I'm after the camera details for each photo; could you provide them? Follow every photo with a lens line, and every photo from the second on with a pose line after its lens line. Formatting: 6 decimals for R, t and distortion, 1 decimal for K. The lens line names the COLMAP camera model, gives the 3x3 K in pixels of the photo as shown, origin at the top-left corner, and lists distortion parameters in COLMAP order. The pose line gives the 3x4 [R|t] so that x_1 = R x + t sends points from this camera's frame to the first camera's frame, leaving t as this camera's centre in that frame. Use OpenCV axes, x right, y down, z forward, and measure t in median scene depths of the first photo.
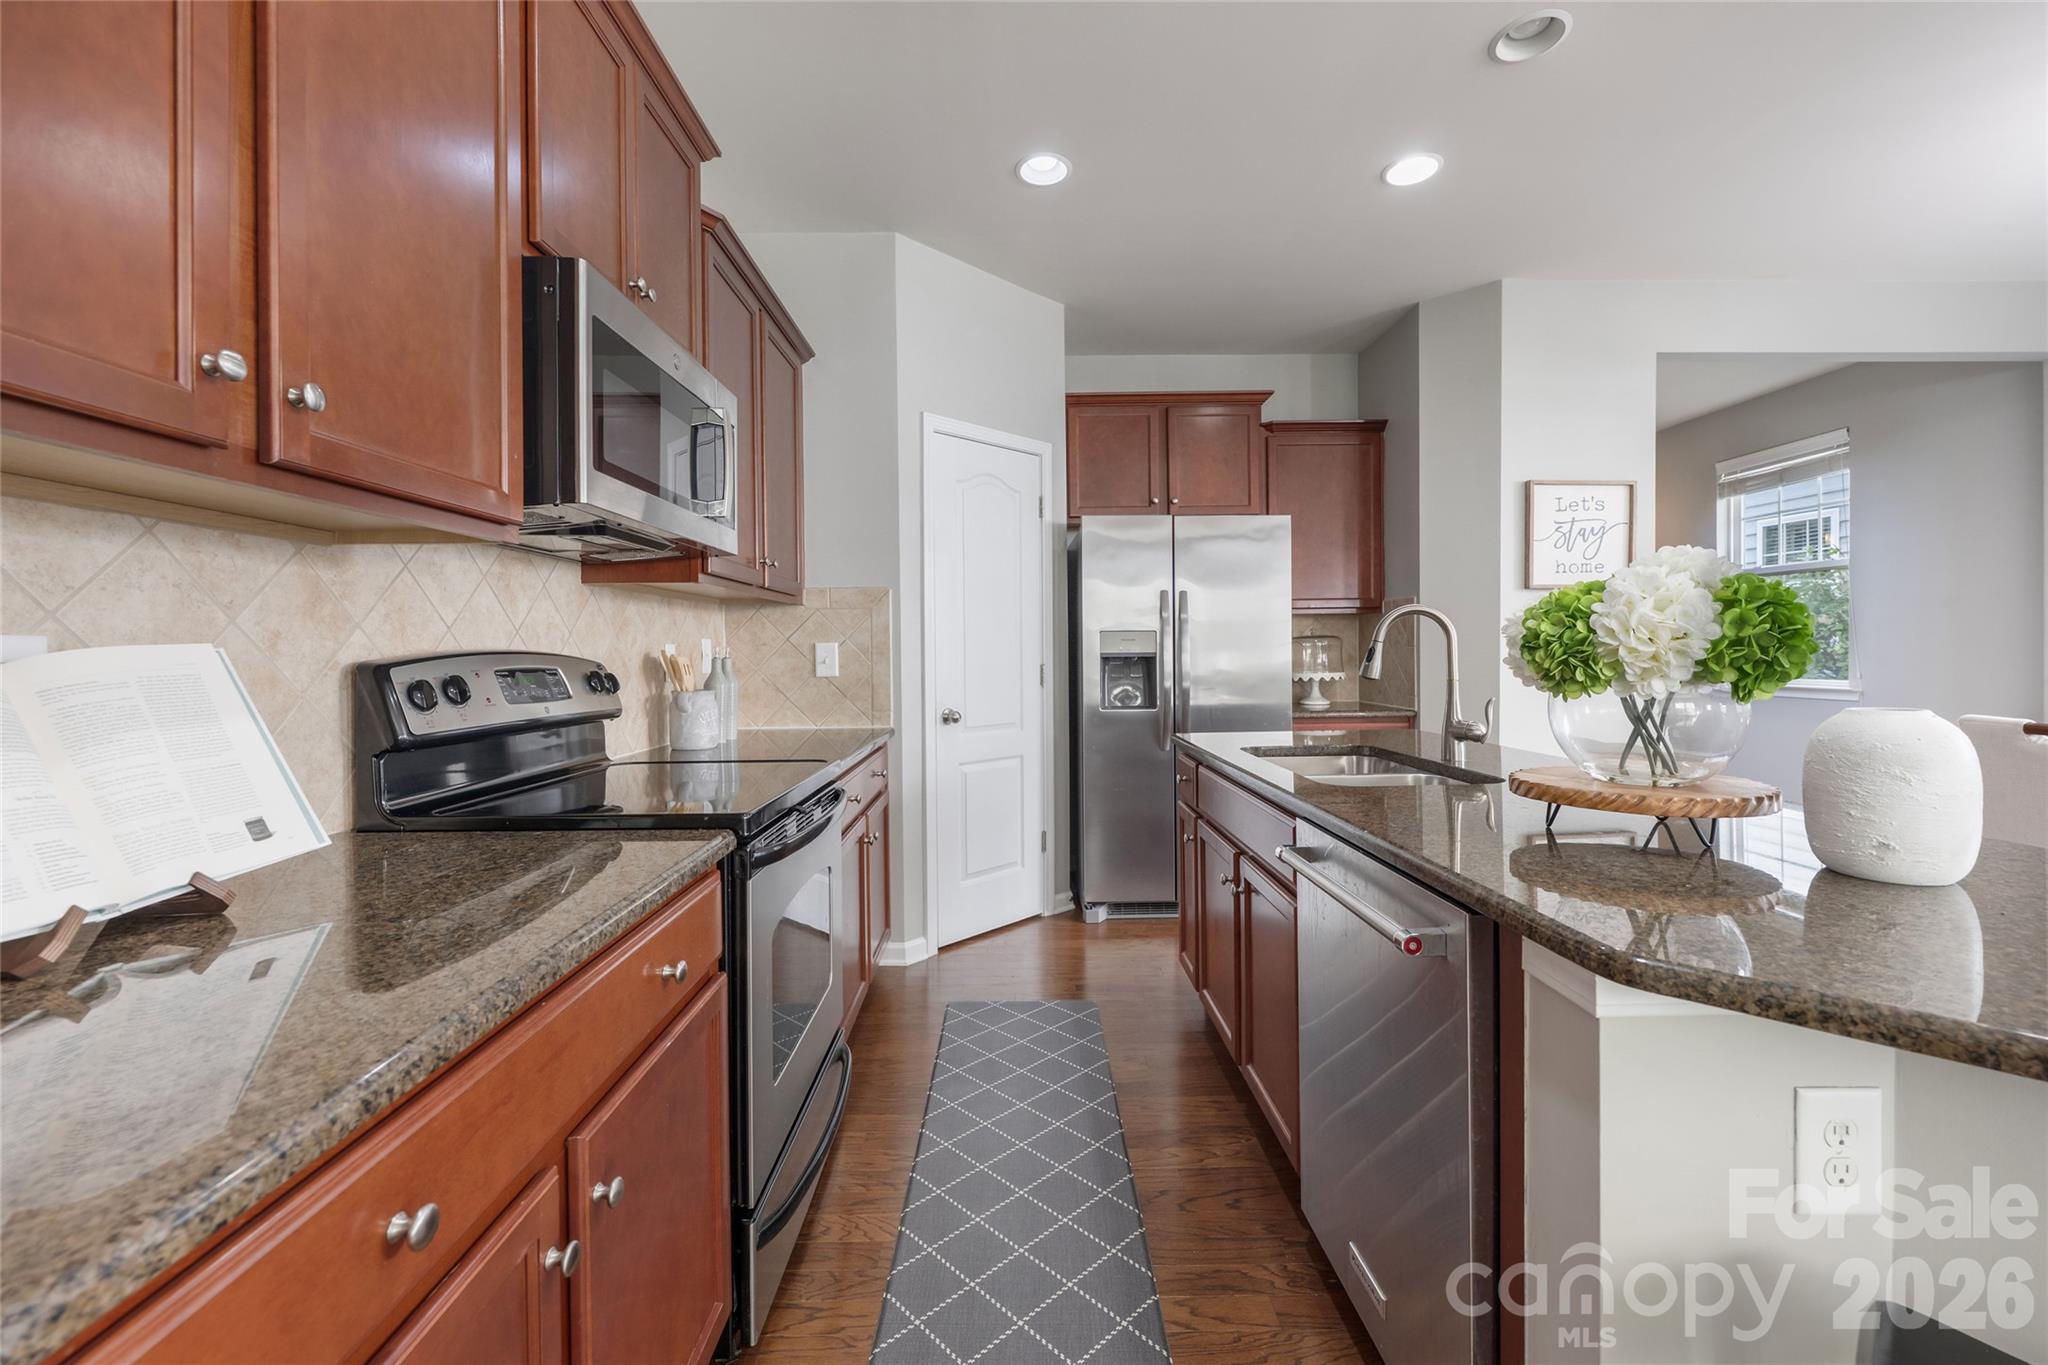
lens RADIAL K [[835.2, 0, 1025.5], [0, 835.2, 655.5], [0, 0, 1]] dist [-0.002253, -0.000120]
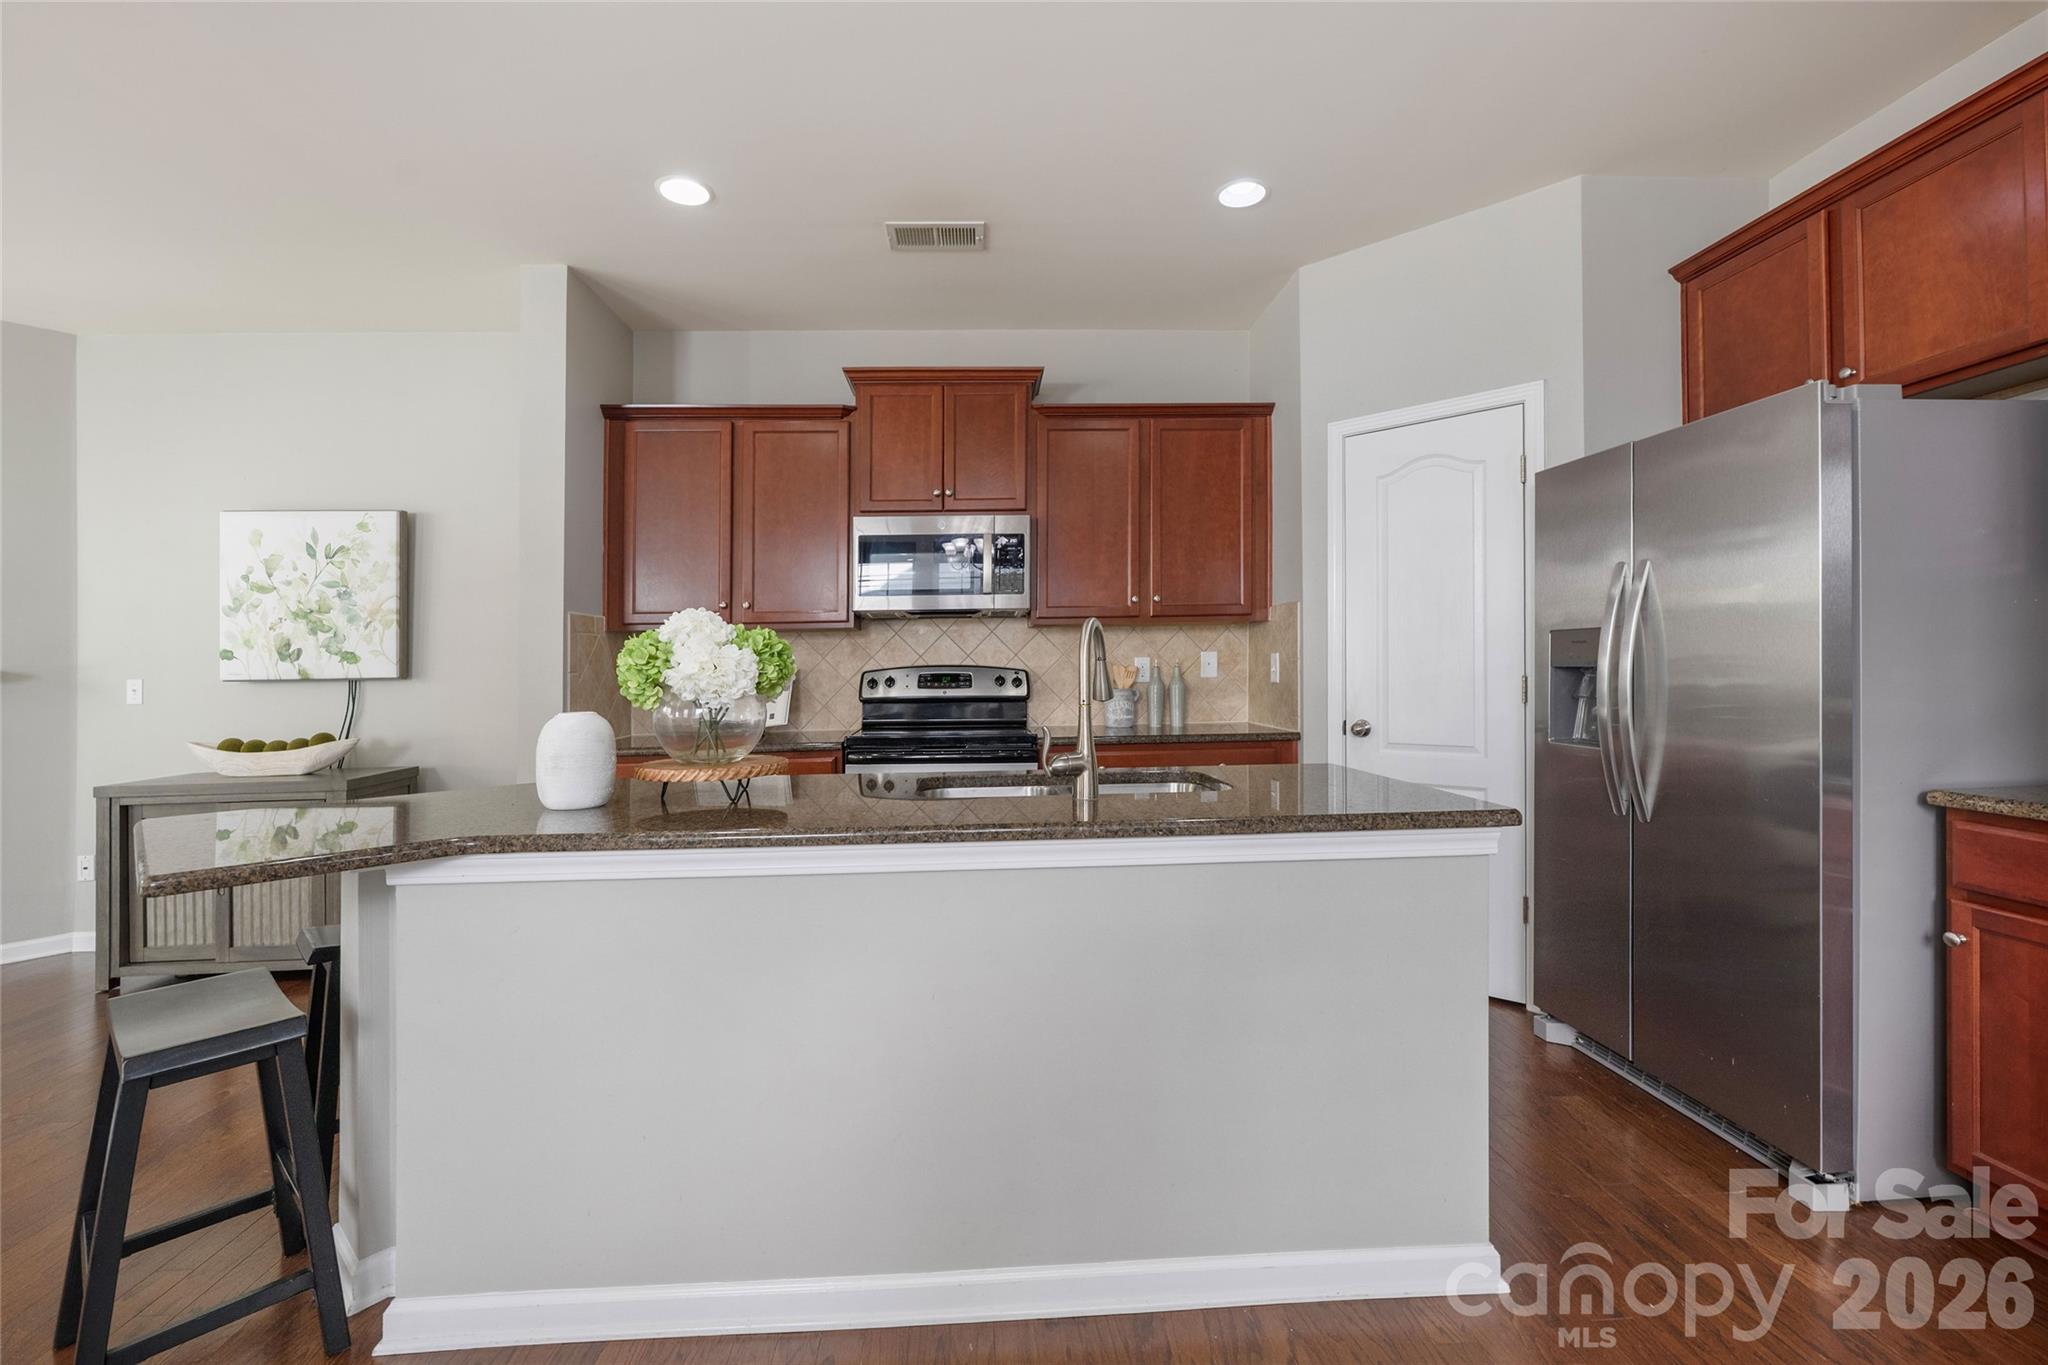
lens RADIAL K [[868.2, 0, 1021.2], [0, 868.2, 649.6], [0, 0, 1]] dist [0.000737, -0.000331]
pose [[0.045206, -0.010243, -0.998925, 0.807992], [0.011267, 0.999889, -0.009743, -0.010997], [0.998914, -0.010815, 0.045317, 0.518434]]
